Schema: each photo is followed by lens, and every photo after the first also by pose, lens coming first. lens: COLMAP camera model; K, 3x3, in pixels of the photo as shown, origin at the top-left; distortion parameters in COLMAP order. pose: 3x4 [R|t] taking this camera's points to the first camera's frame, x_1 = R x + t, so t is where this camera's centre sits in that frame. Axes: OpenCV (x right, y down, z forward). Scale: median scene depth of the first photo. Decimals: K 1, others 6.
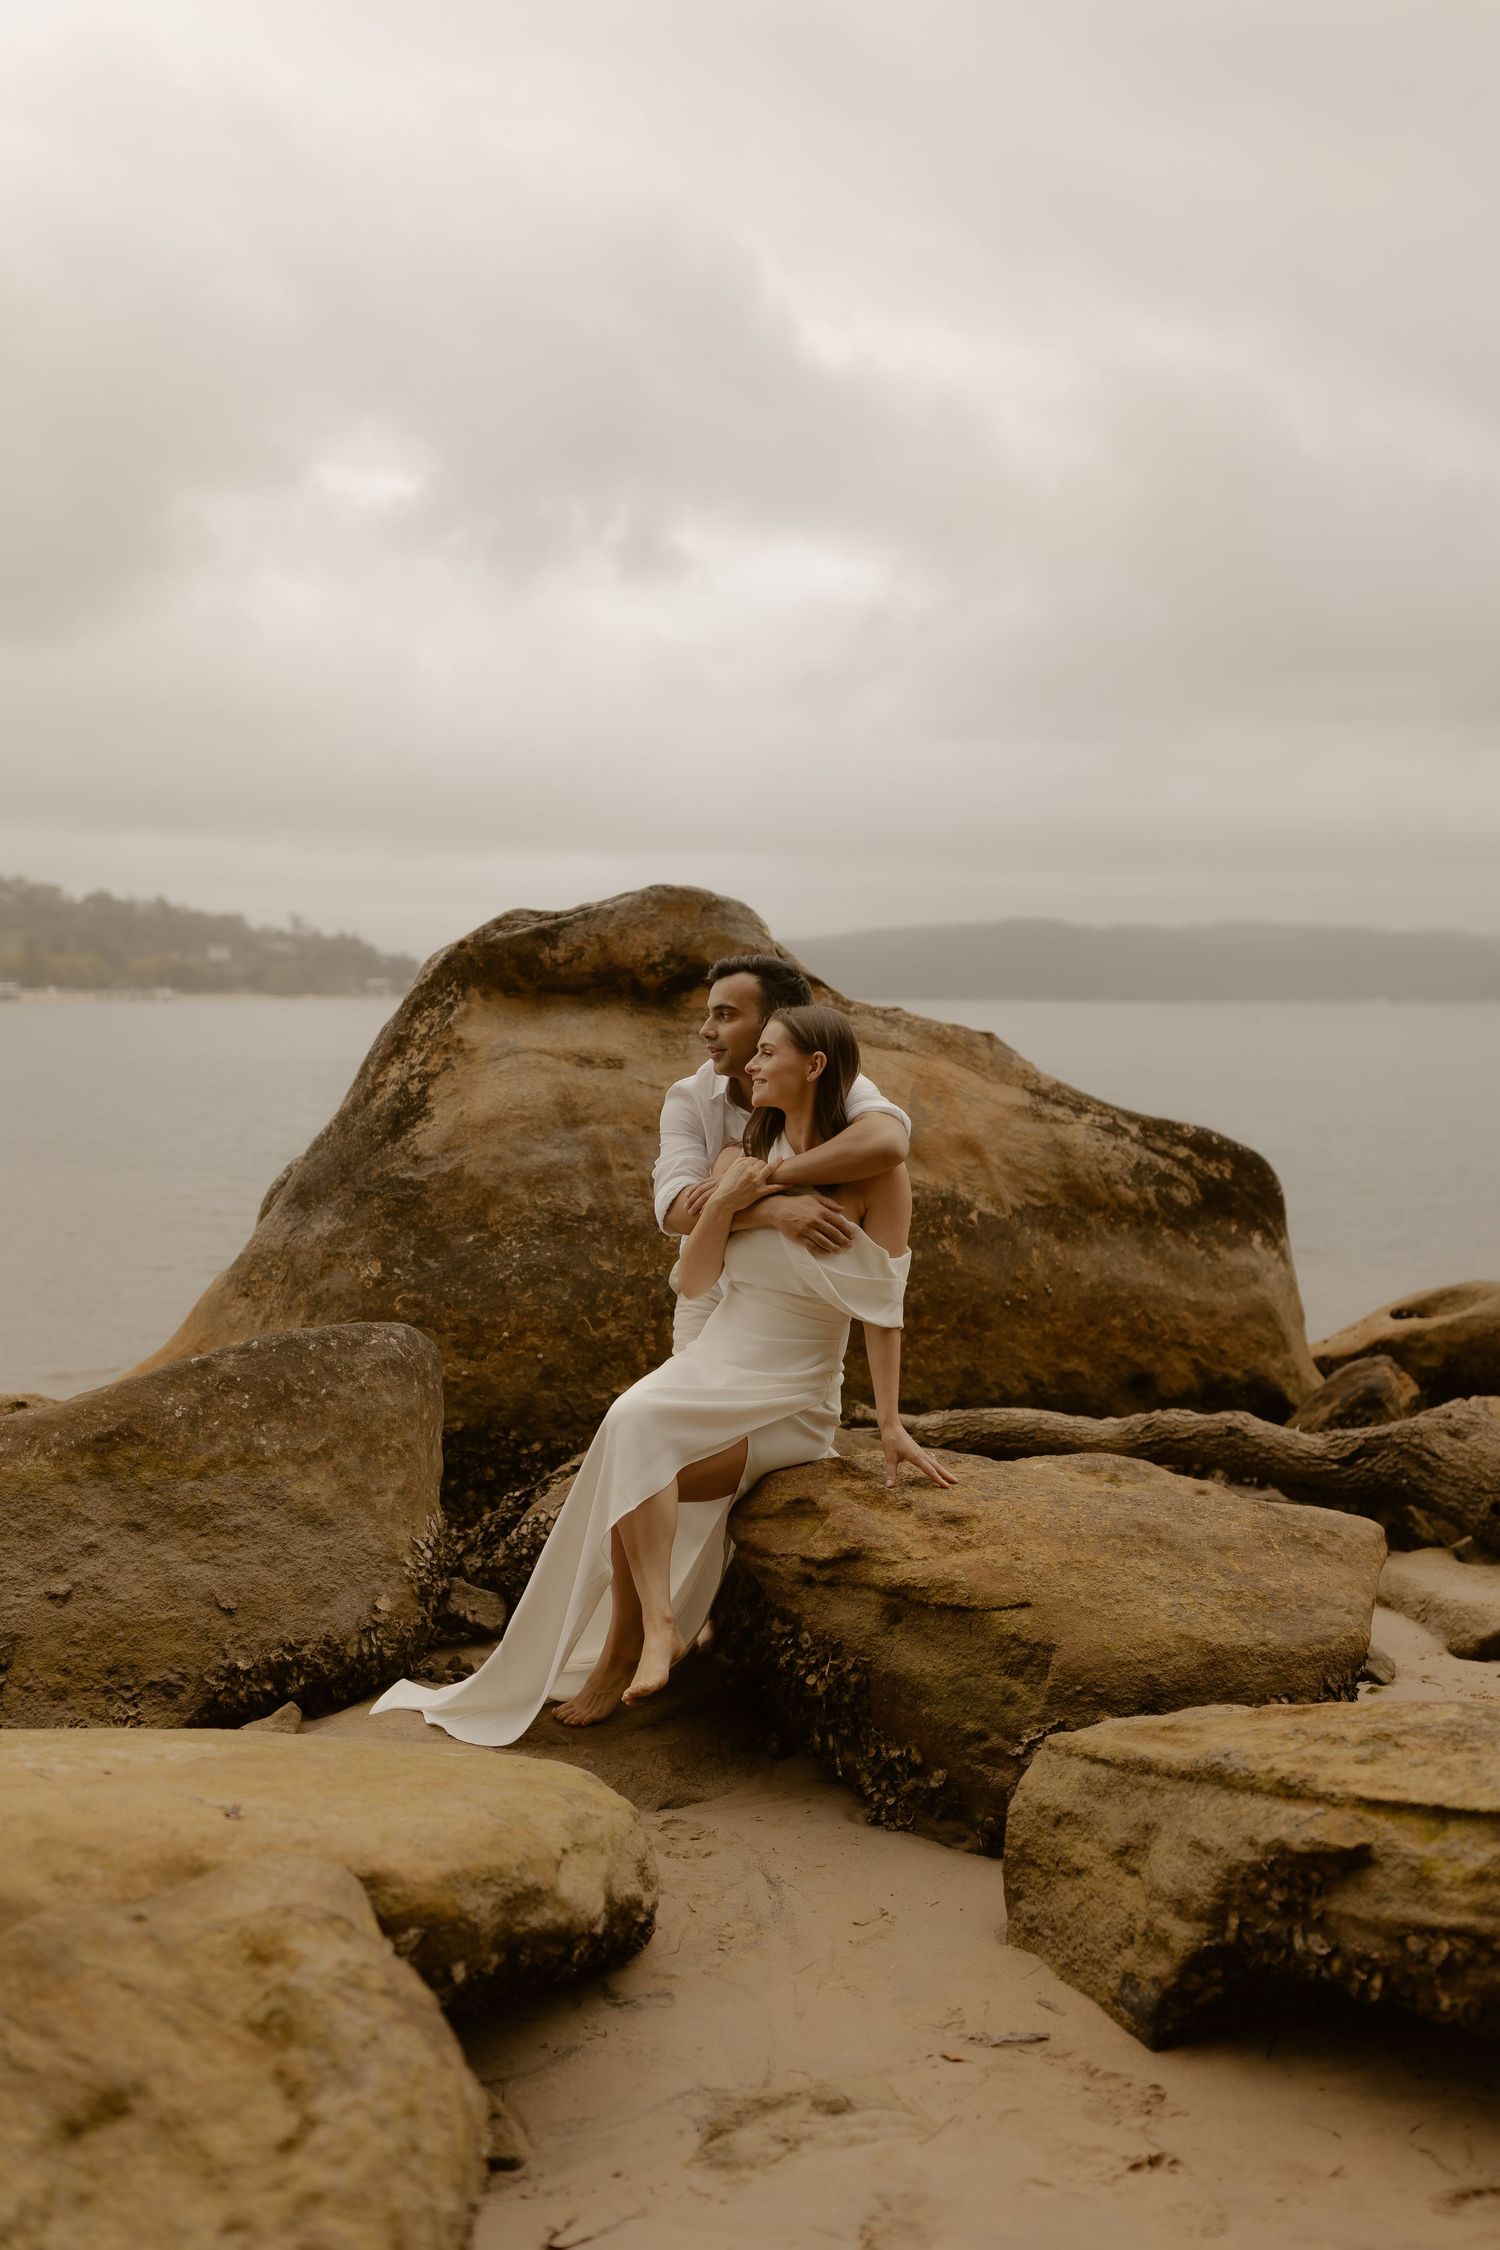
lens RADIAL K [[2256.4, 0, 750.0], [0, 2256.4, 1125.0], [0, 0, 1]] dist [0.018913, -0.046884]
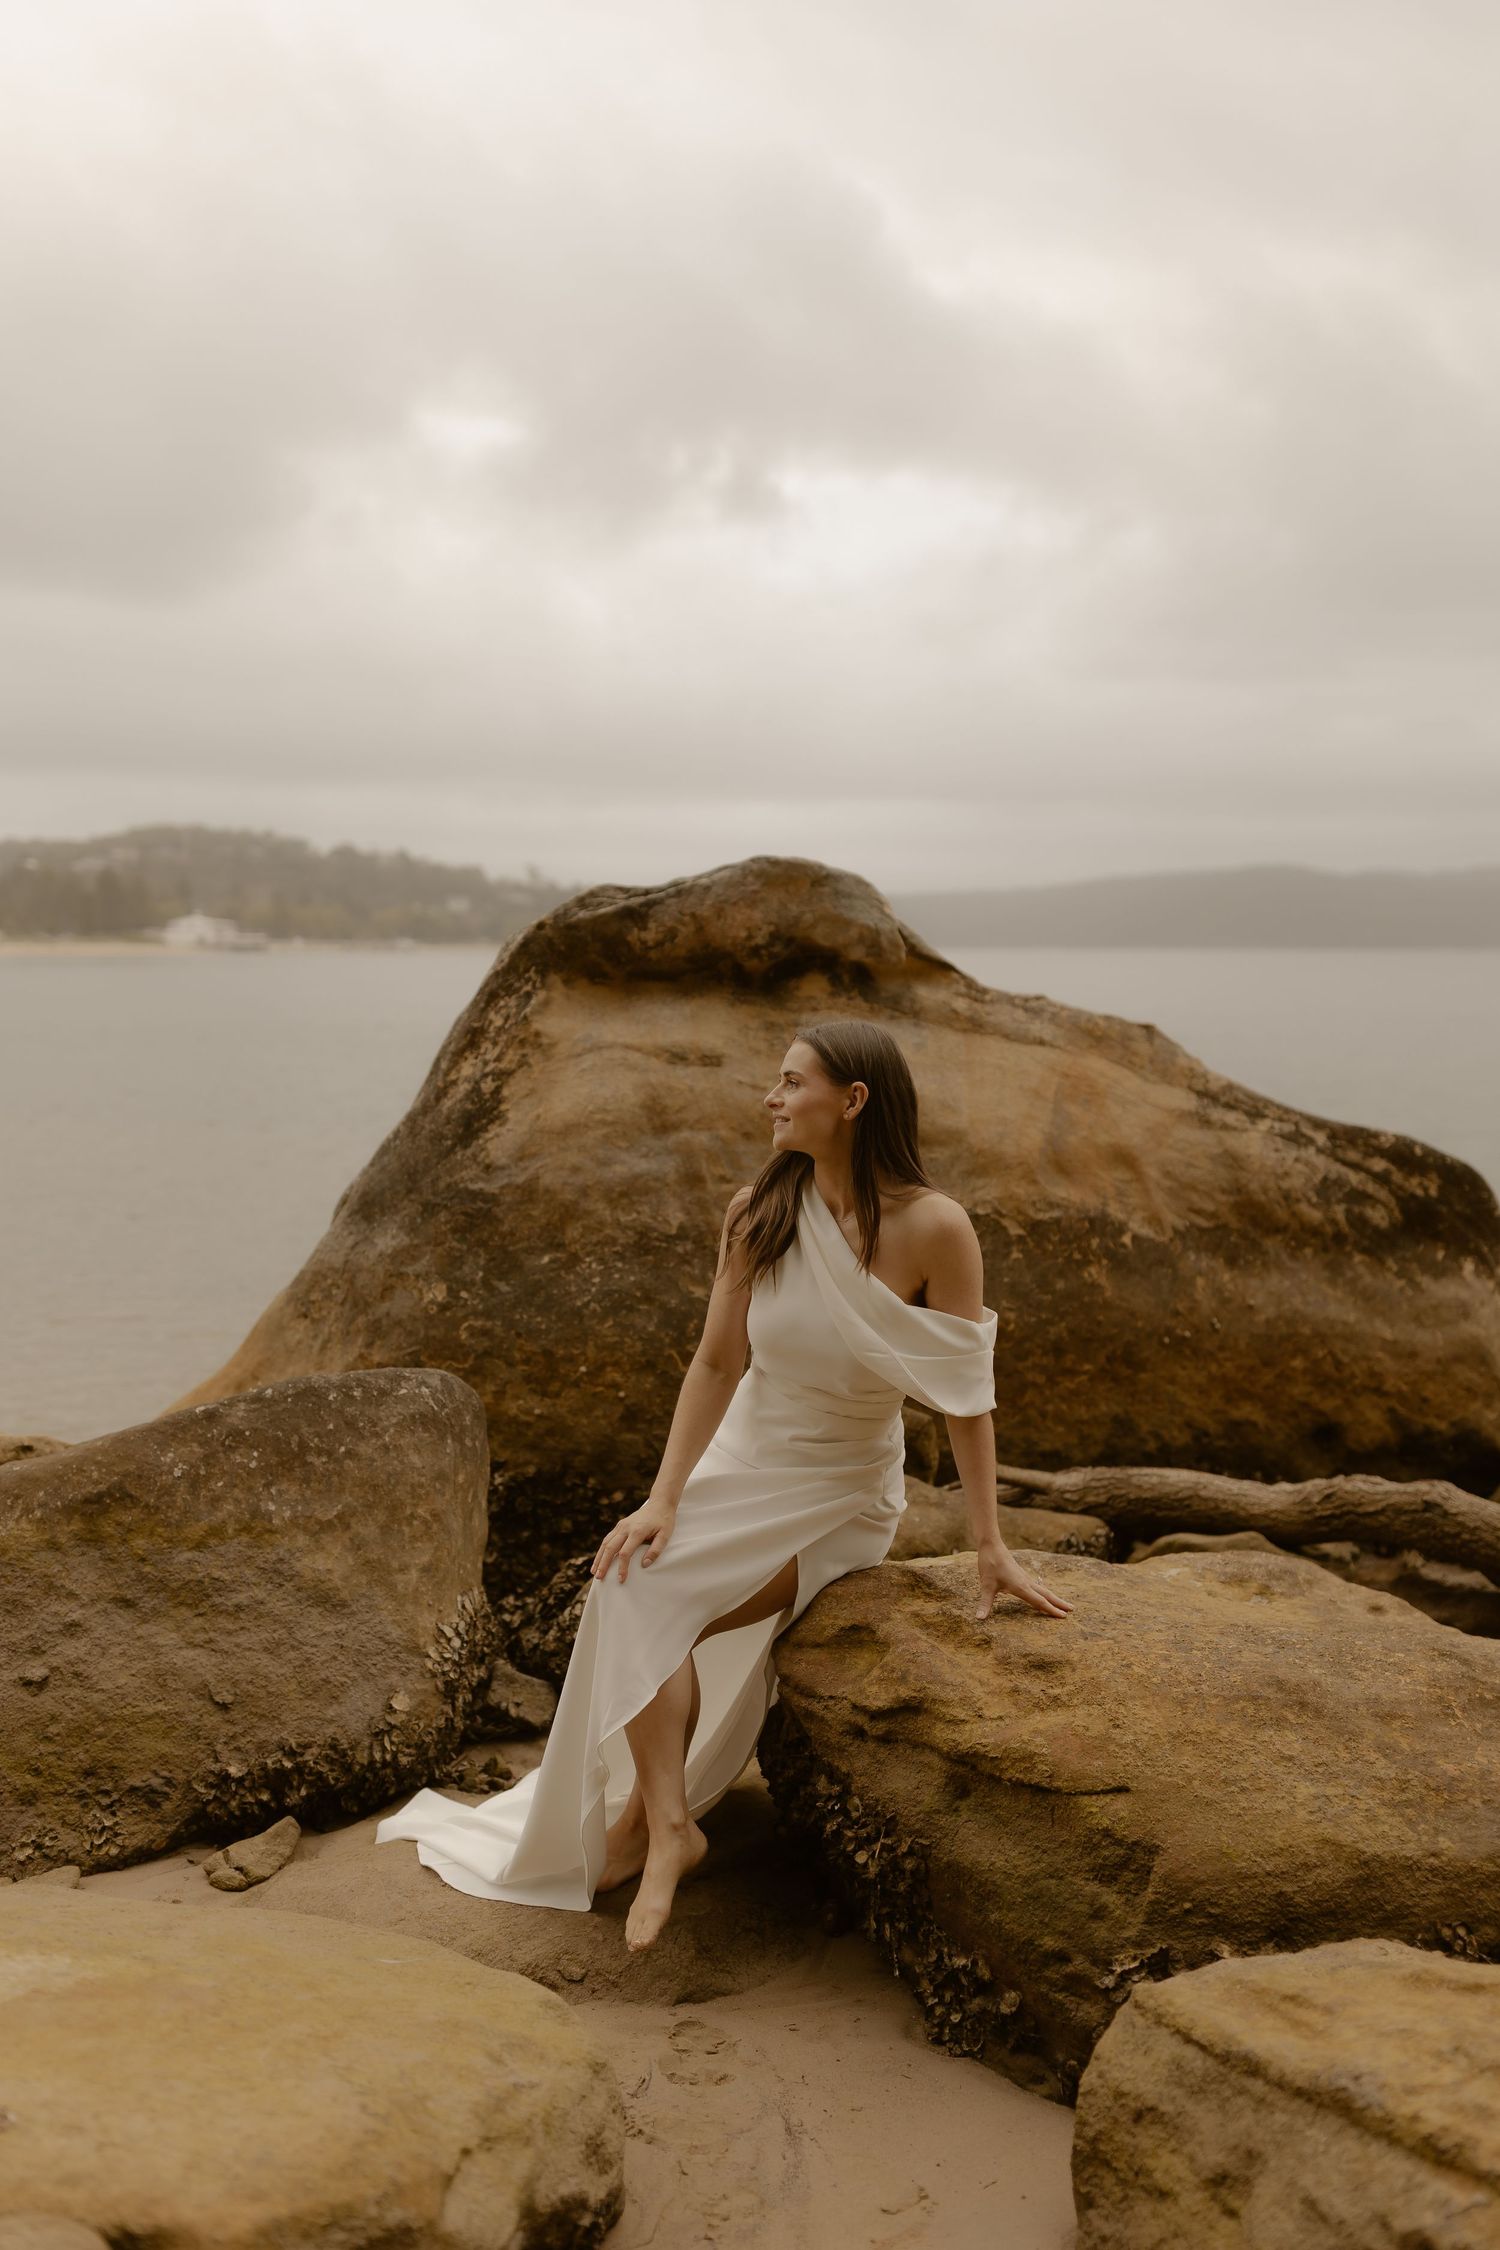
lens RADIAL K [[2260.9, 0, 709.8], [0, 2260.9, 1115.9], [0, 0, 1]] dist [0.013189, -0.028621]
pose [[0.992865, 0.006378, -0.119073, 0.054852], [-0.004241, 0.999826, 0.018191, -0.026991], [0.119168, -0.017556, 0.992719, 0.158157]]
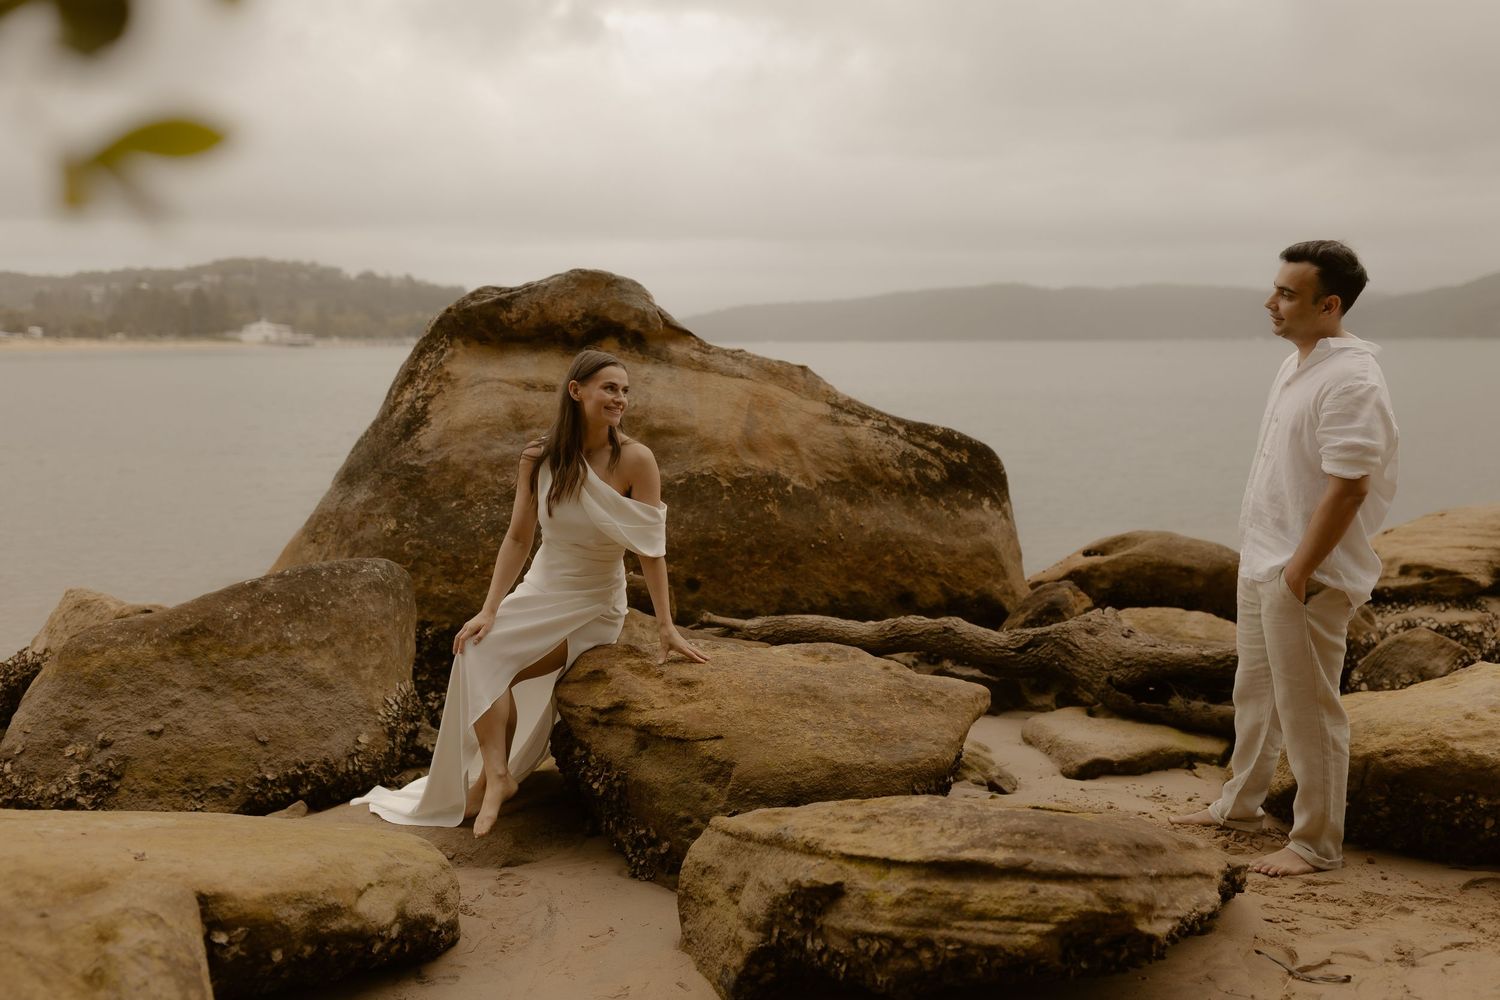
lens RADIAL K [[1548.2, 0, 729.4], [0, 1548.2, 502.1], [0, 0, 1]] dist [0.013614, -0.020817]
pose [[0.998647, -0.003058, -0.051907, 0.141260], [0.005516, 0.998867, 0.047268, 0.000796], [0.051704, -0.047491, 0.997533, -0.039920]]
